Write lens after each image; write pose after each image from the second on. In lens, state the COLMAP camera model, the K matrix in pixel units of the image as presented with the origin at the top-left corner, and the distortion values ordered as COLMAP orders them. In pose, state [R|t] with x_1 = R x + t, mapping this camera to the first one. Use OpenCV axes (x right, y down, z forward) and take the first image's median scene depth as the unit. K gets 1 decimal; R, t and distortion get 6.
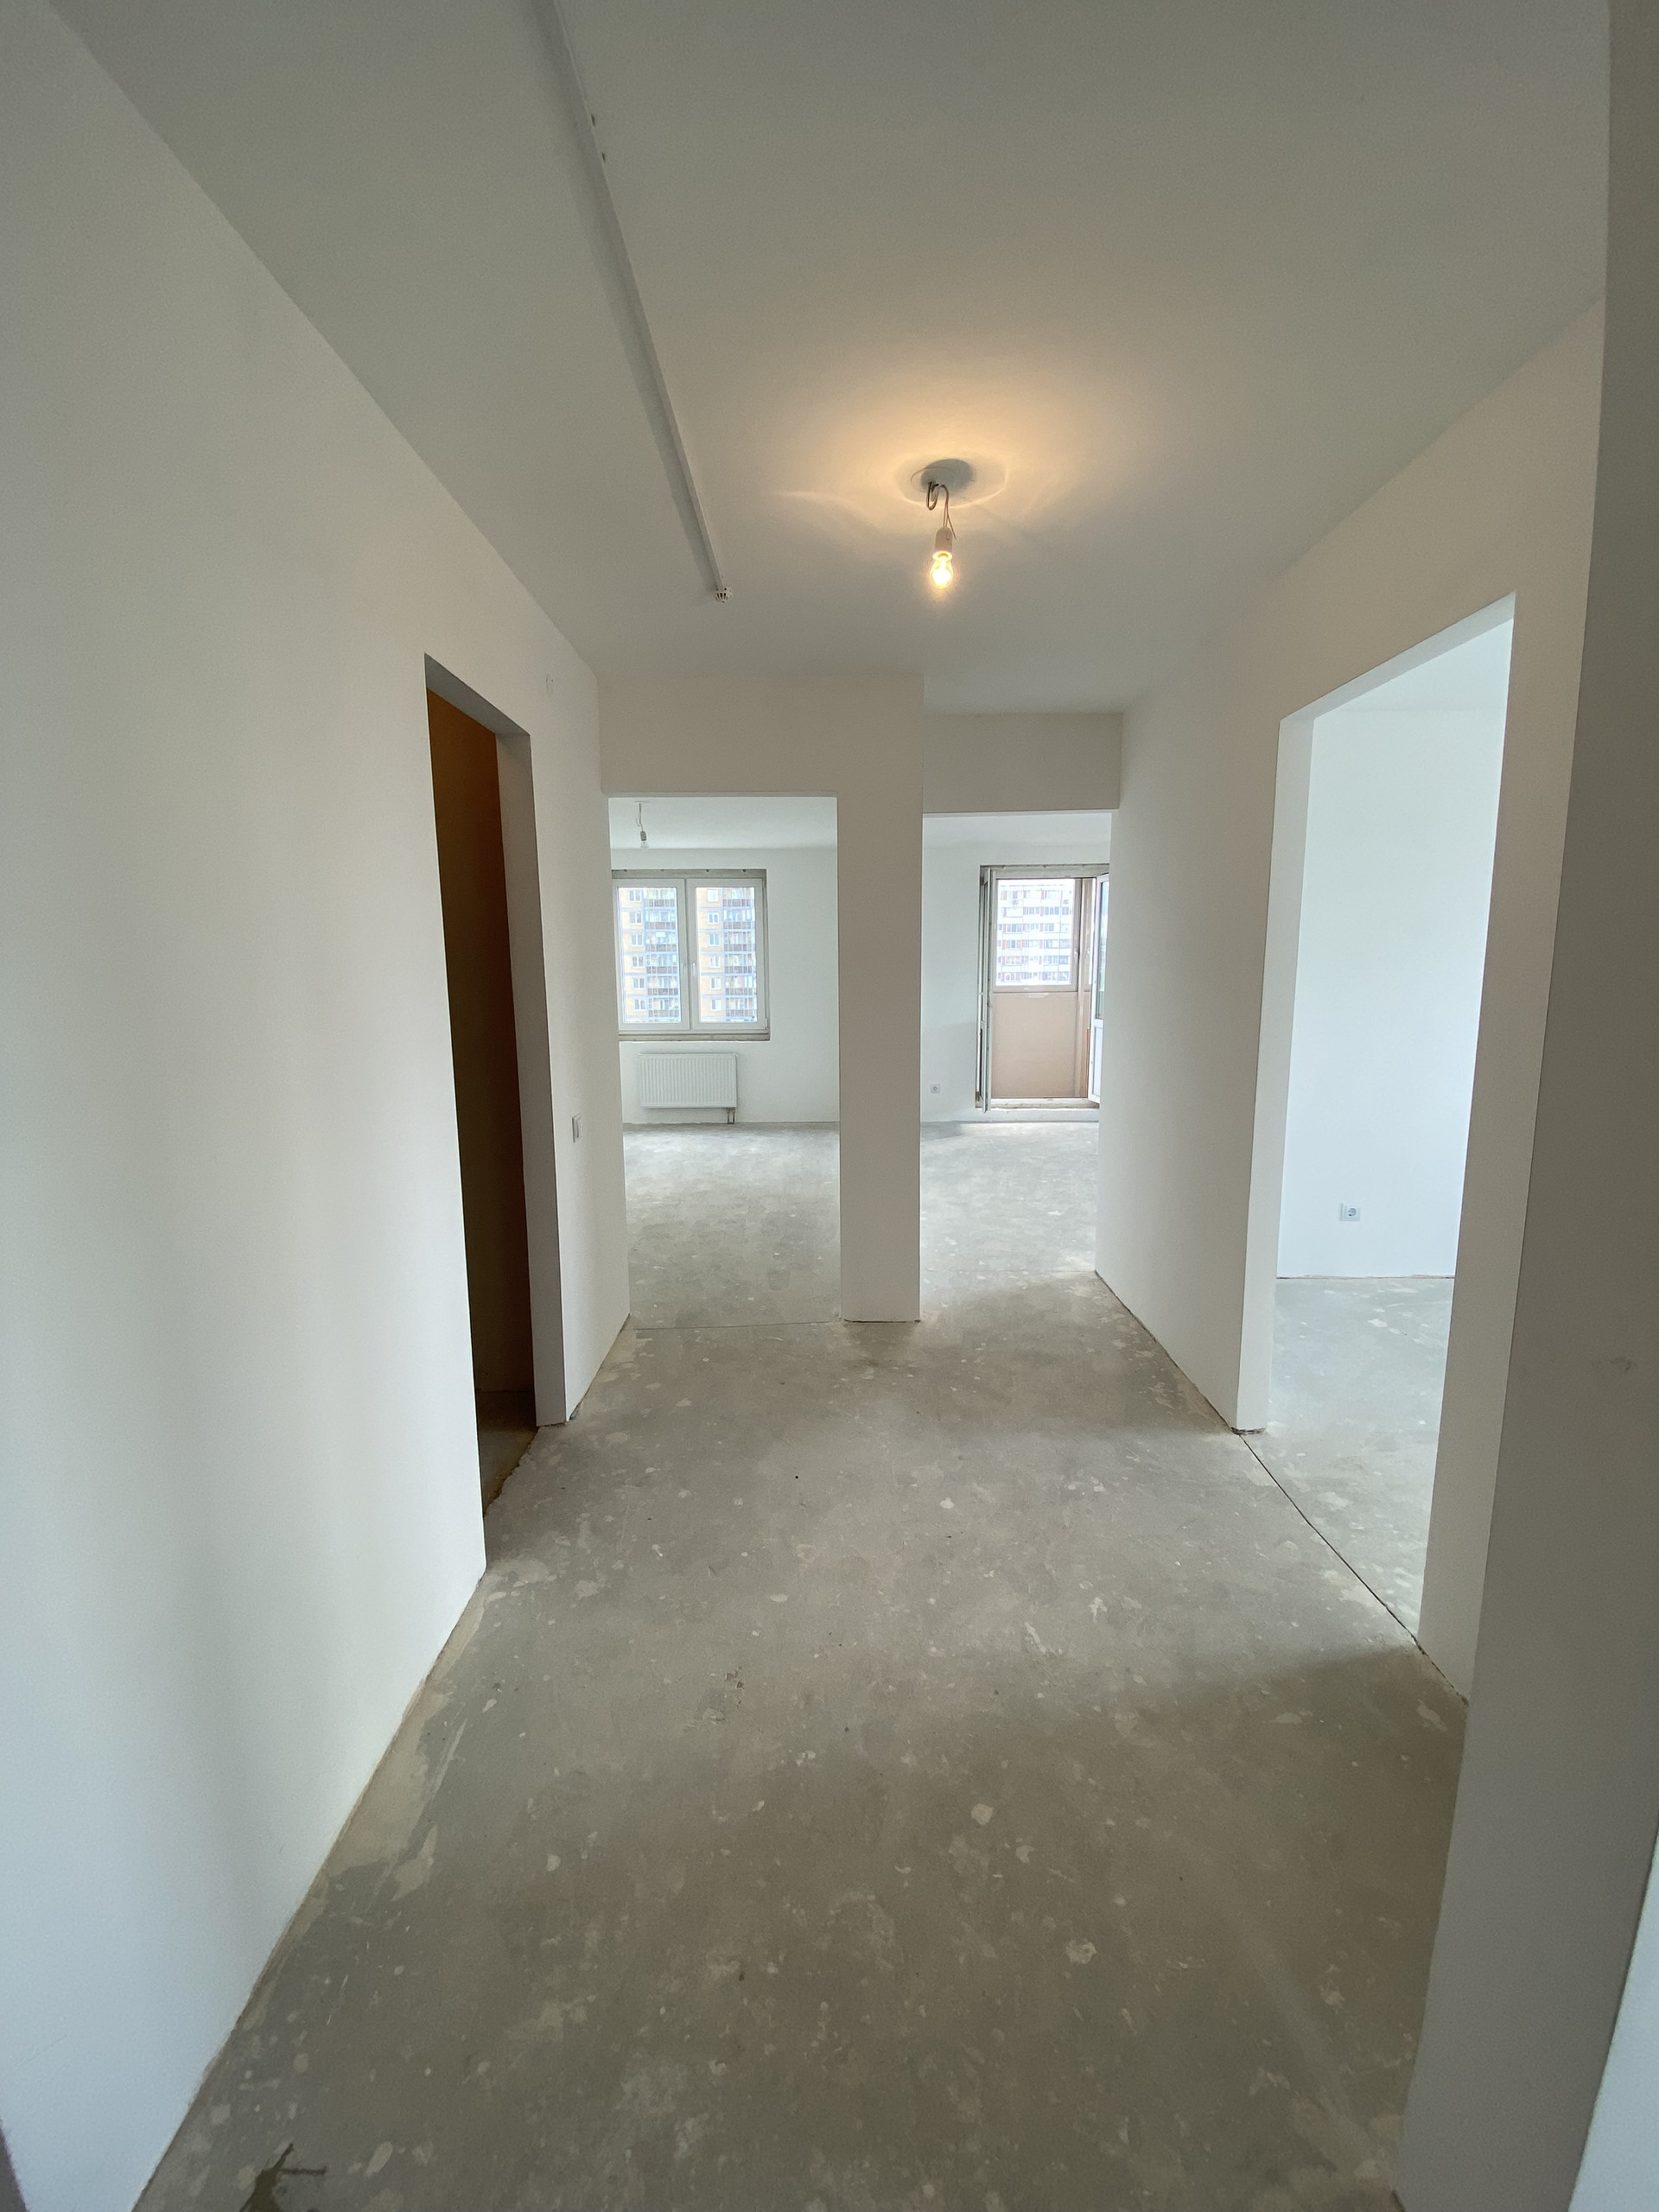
lens RADIAL K [[889.3, 0, 829.8], [0, 889.3, 1098.1], [0, 0, 1]] dist [-0.001876, -0.012619]
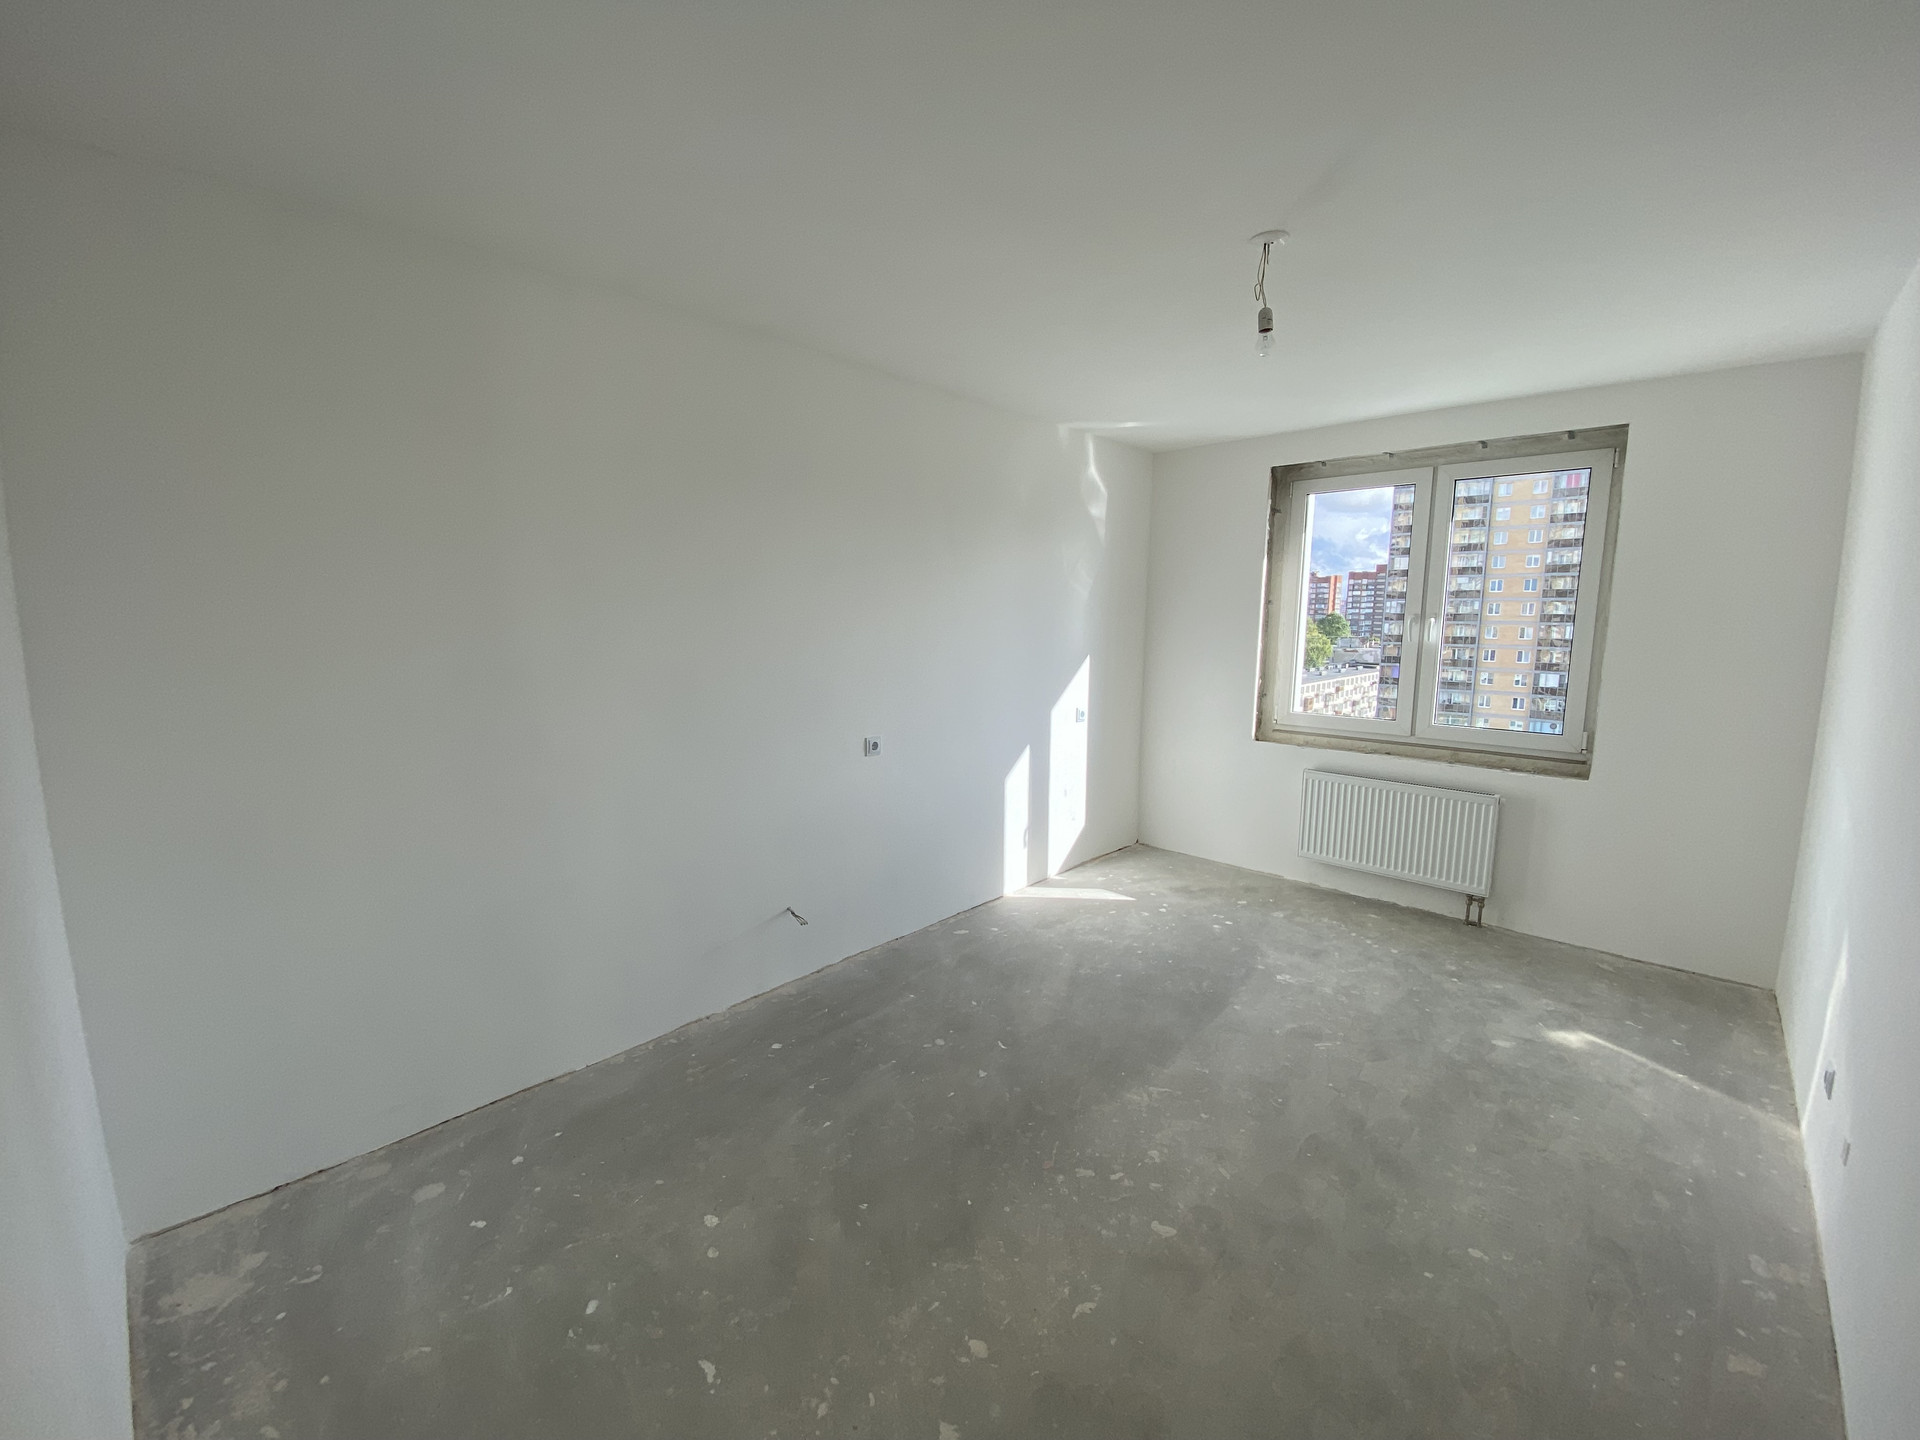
lens RADIAL K [[771.9, 0, 953.4], [0, 771.9, 723.2], [0, 0, 1]] dist [-0.001876, -0.012619]
pose [[0.720848, 0.105655, -0.684993, -0.086781], [-0.107853, 0.993373, 0.039722, -0.191095], [0.684650, 0.045245, 0.727466, 1.156219]]
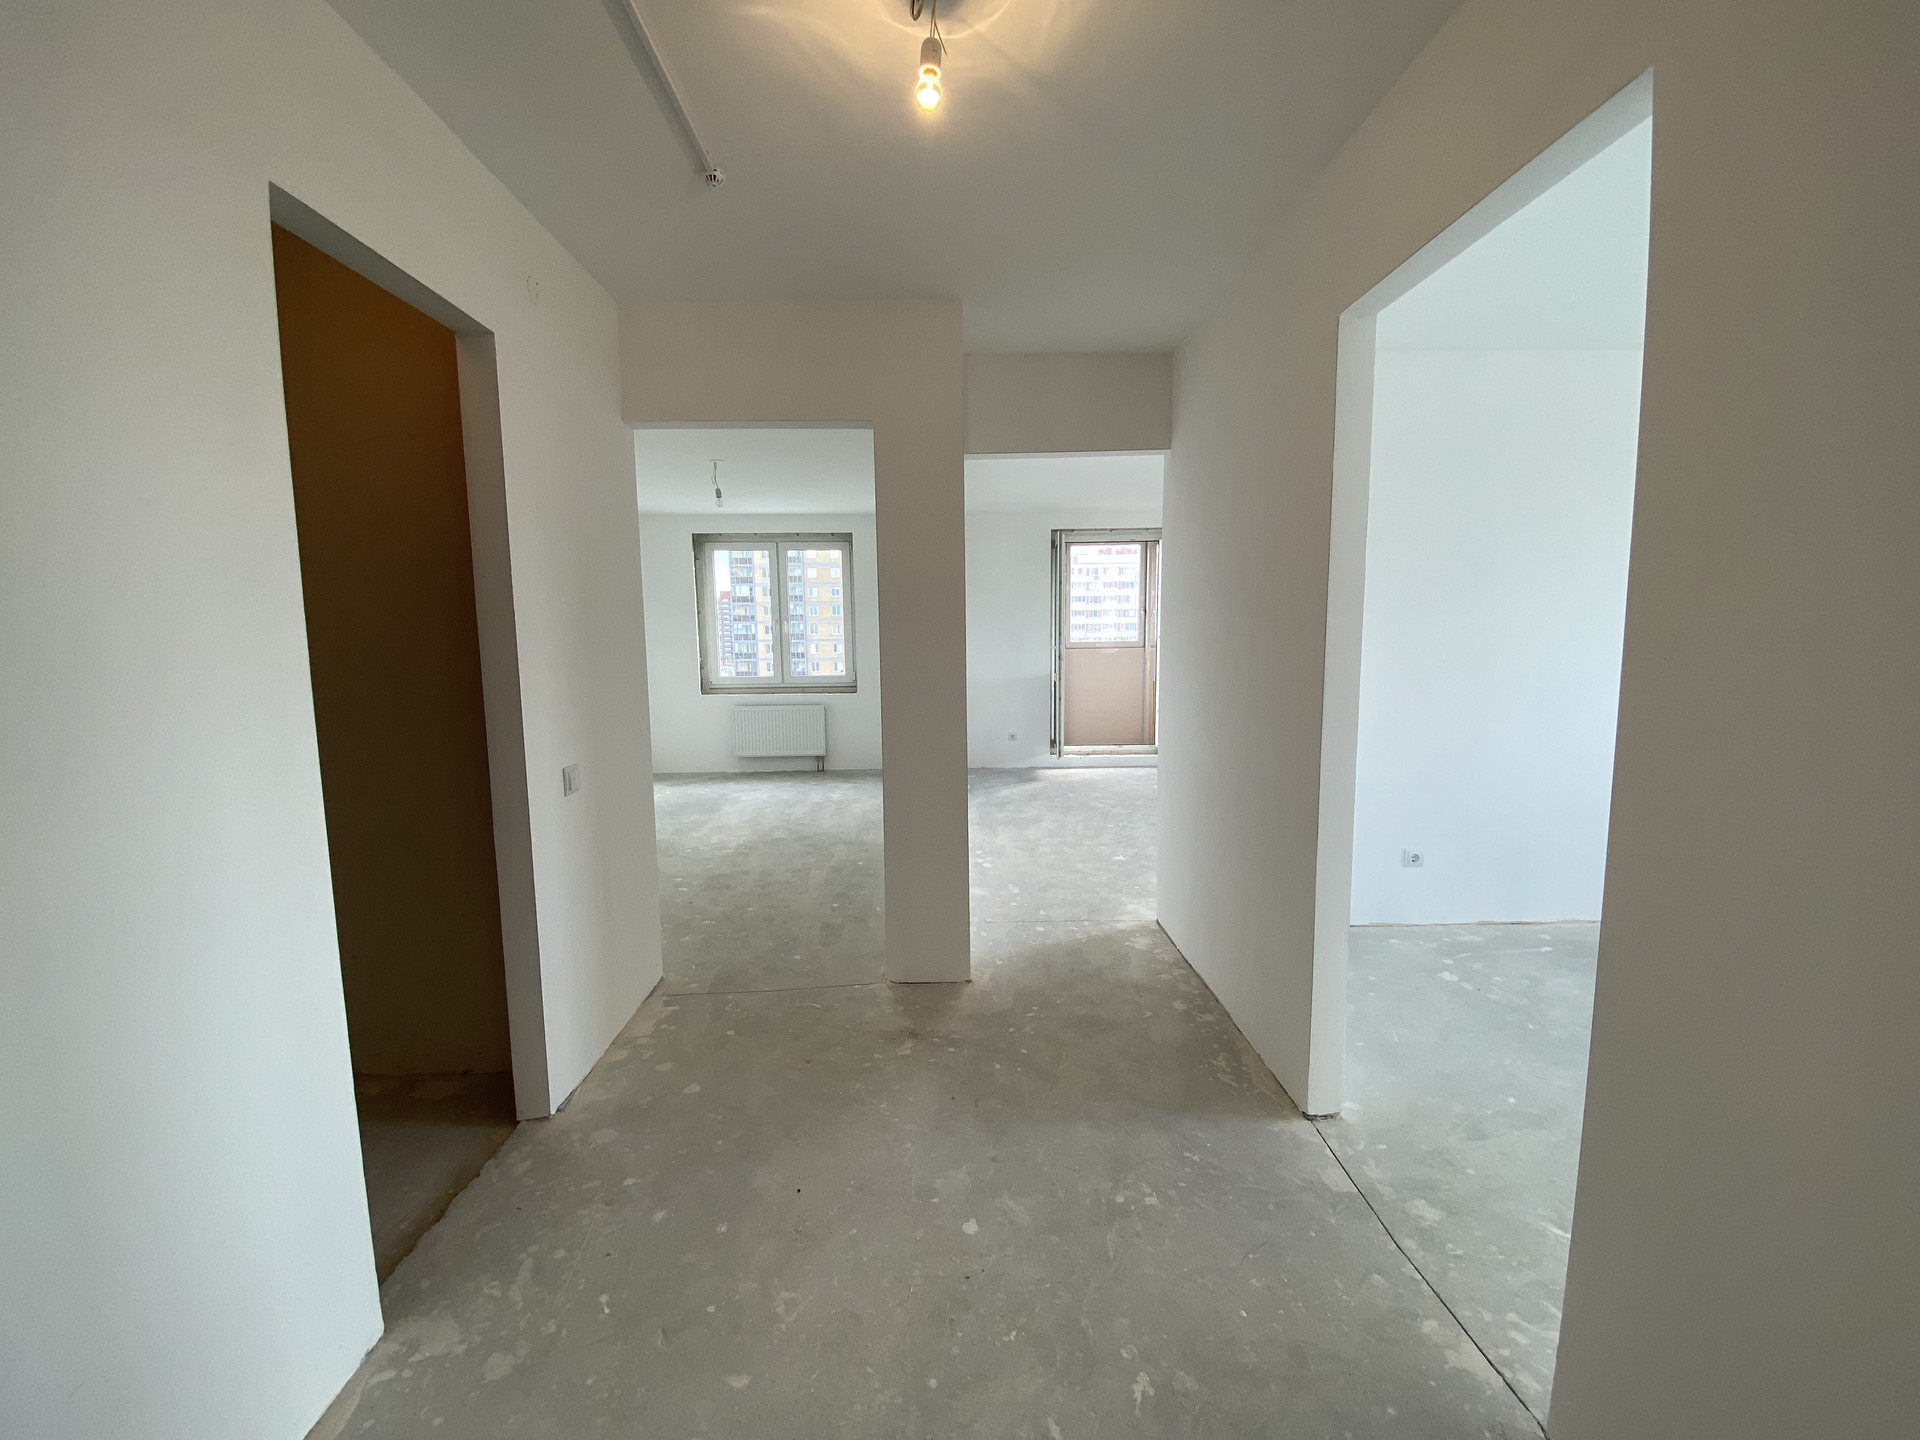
lens RADIAL K [[773.4, 0, 960.0], [0, 773.4, 720.0], [0, 0, 1]] dist [-0.028463, -0.000037]
pose [[0.999614, -0.007785, 0.026679, 0.080099], [0.008737, 0.999322, -0.035774, 0.004140], [-0.026382, 0.035993, 0.999004, 0.199163]]
